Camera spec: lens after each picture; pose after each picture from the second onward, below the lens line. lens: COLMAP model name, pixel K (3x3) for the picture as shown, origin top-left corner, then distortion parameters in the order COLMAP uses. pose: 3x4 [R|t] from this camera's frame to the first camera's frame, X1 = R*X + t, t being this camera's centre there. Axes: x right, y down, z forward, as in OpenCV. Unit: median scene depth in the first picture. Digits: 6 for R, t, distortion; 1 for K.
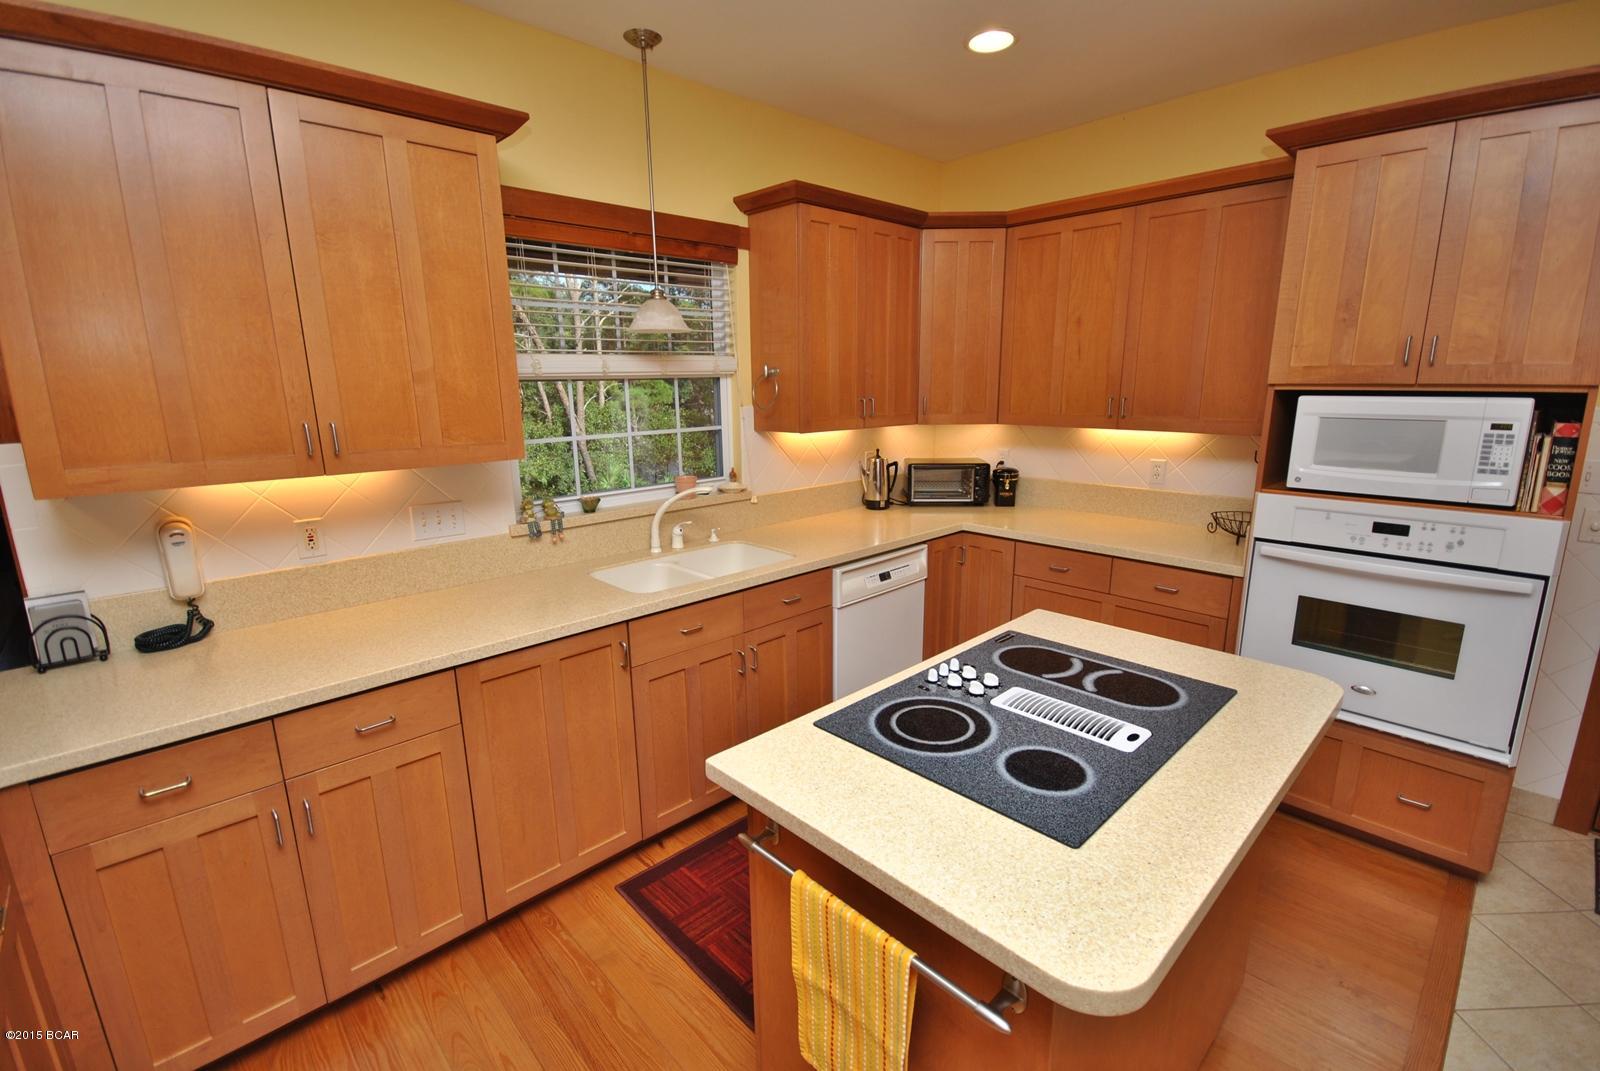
lens RADIAL K [[707.8, 0, 797.8], [0, 707.8, 537.6], [0, 0, 1]] dist [0.010981, -0.012496]
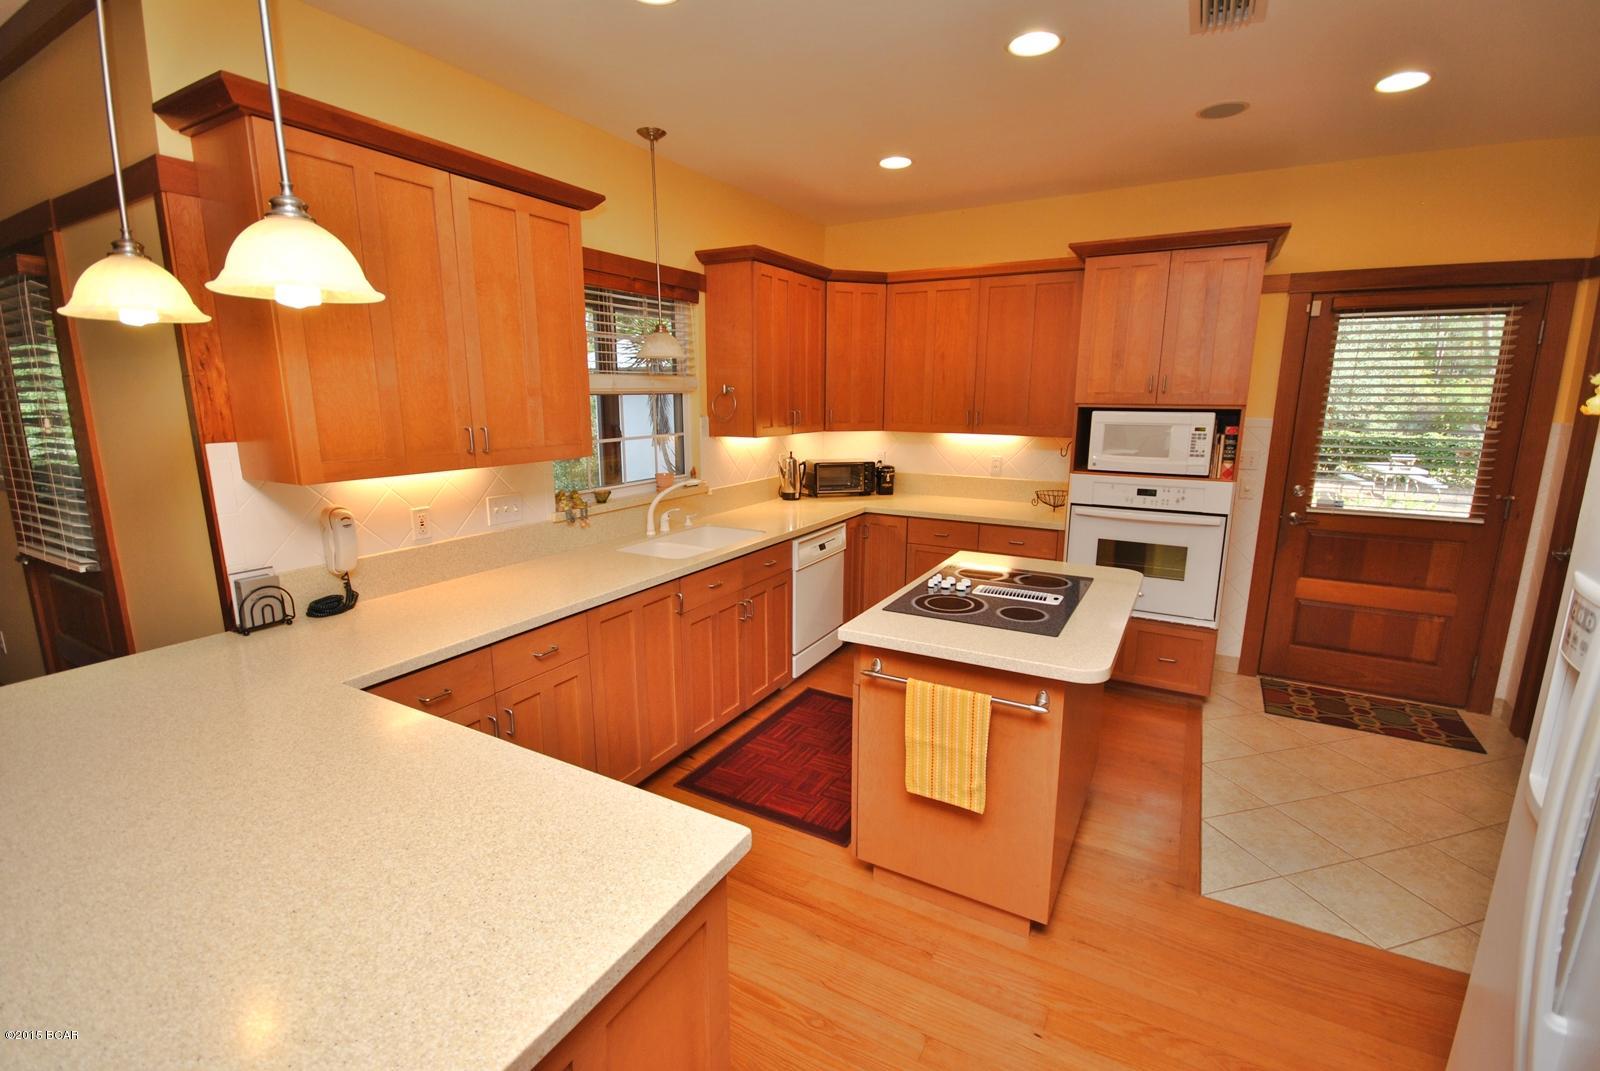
lens RADIAL K [[707.8, 0, 801.1], [0, 707.8, 536.7], [0, 0, 1]] dist [0.010981, -0.012496]
pose [[0.956051, -0.045171, 0.289699, -0.380782], [0.050693, 0.998647, -0.011580, 0.064179], [-0.288784, 0.025757, 0.957048, -0.312805]]
